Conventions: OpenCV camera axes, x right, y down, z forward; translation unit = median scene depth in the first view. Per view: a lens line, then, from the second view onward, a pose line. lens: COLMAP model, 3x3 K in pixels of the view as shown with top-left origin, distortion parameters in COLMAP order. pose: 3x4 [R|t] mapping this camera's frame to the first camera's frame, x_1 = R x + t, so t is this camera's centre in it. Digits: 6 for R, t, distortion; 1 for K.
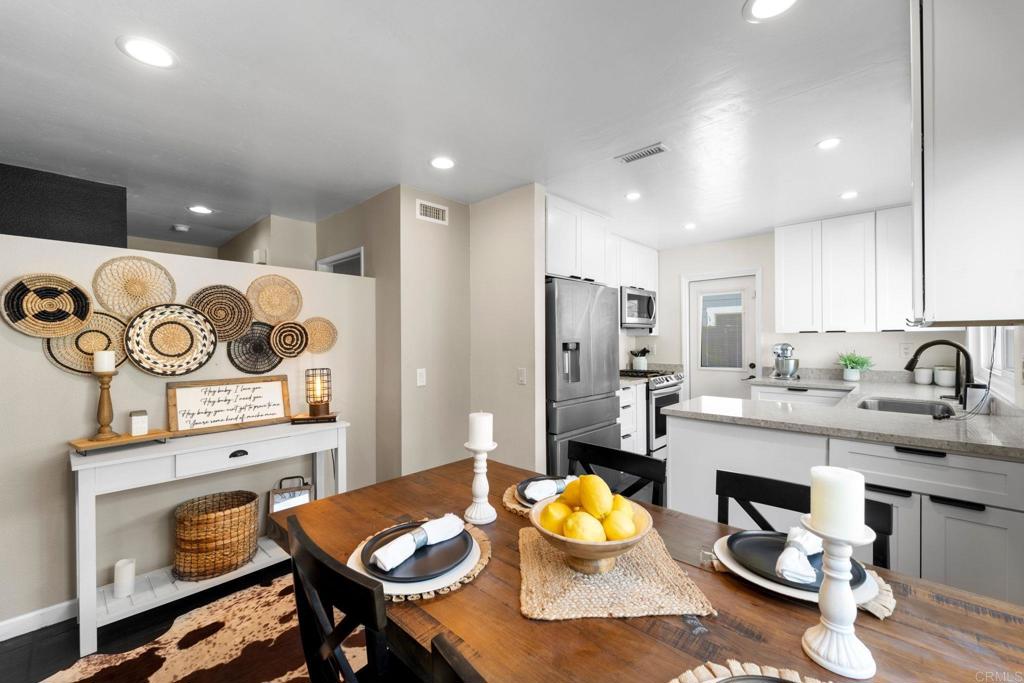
lens RADIAL K [[409.5, 0, 512.0], [0, 409.5, 341.5], [0, 0, 1]] dist [-0.002464, -0.000201]
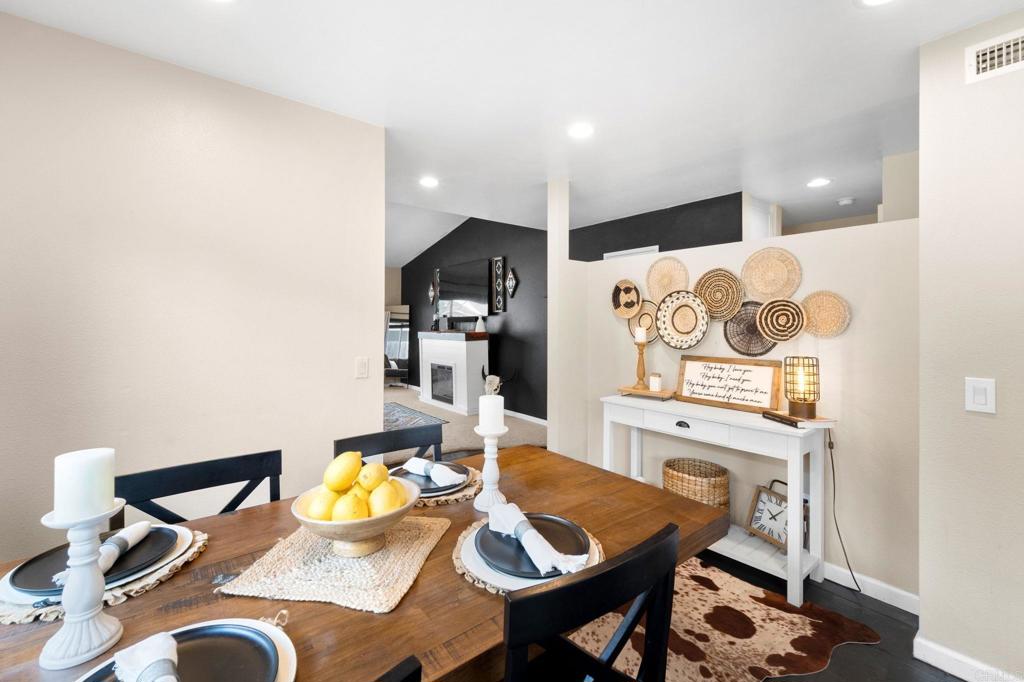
lens RADIAL K [[442.8, 0, 511.9], [0, 442.8, 319.2], [0, 0, 1]] dist [0.002046, 0.000080]
pose [[-0.137550, -0.000945, -0.990494, 0.521206], [-0.005758, 0.999983, -0.000155, -0.003138], [0.990478, 0.005682, -0.137554, 0.658063]]
